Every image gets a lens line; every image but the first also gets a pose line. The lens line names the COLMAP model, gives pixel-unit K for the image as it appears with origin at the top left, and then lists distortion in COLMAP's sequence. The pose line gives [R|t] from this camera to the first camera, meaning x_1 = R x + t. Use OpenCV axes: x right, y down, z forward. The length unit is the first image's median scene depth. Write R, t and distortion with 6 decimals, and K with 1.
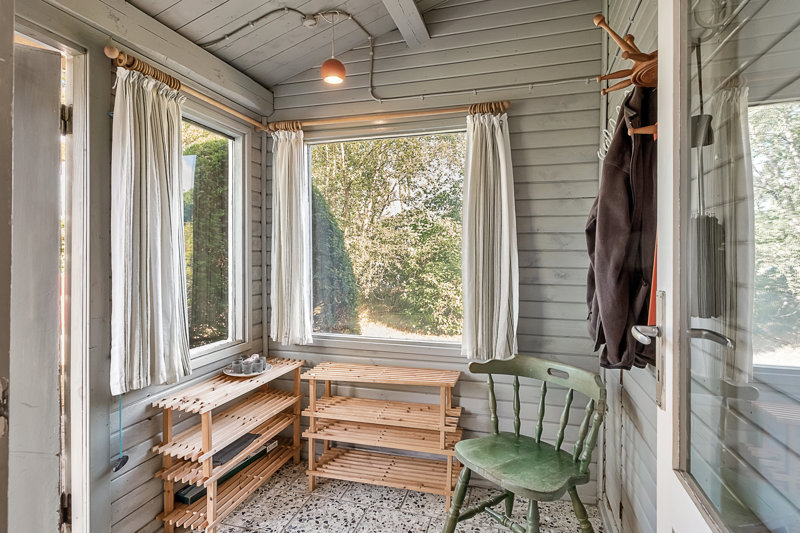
lens RADIAL K [[409.6, 0, 400.5], [0, 409.6, 259.9], [0, 0, 1]] dist [-0.003393, 0.000016]
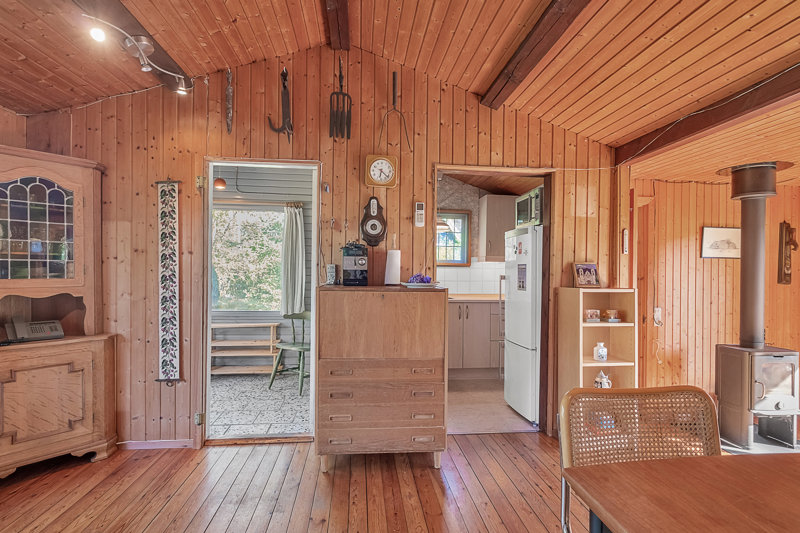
lens RADIAL K [[409.6, 0, 399.7], [0, 409.6, 273.6], [0, 0, 1]] dist [-0.003393, 0.000016]
pose [[0.925227, 0.006760, 0.379353, -0.098165], [-0.003909, 0.999958, -0.008286, 0.025248], [-0.379393, 0.006183, 0.925215, -1.295926]]
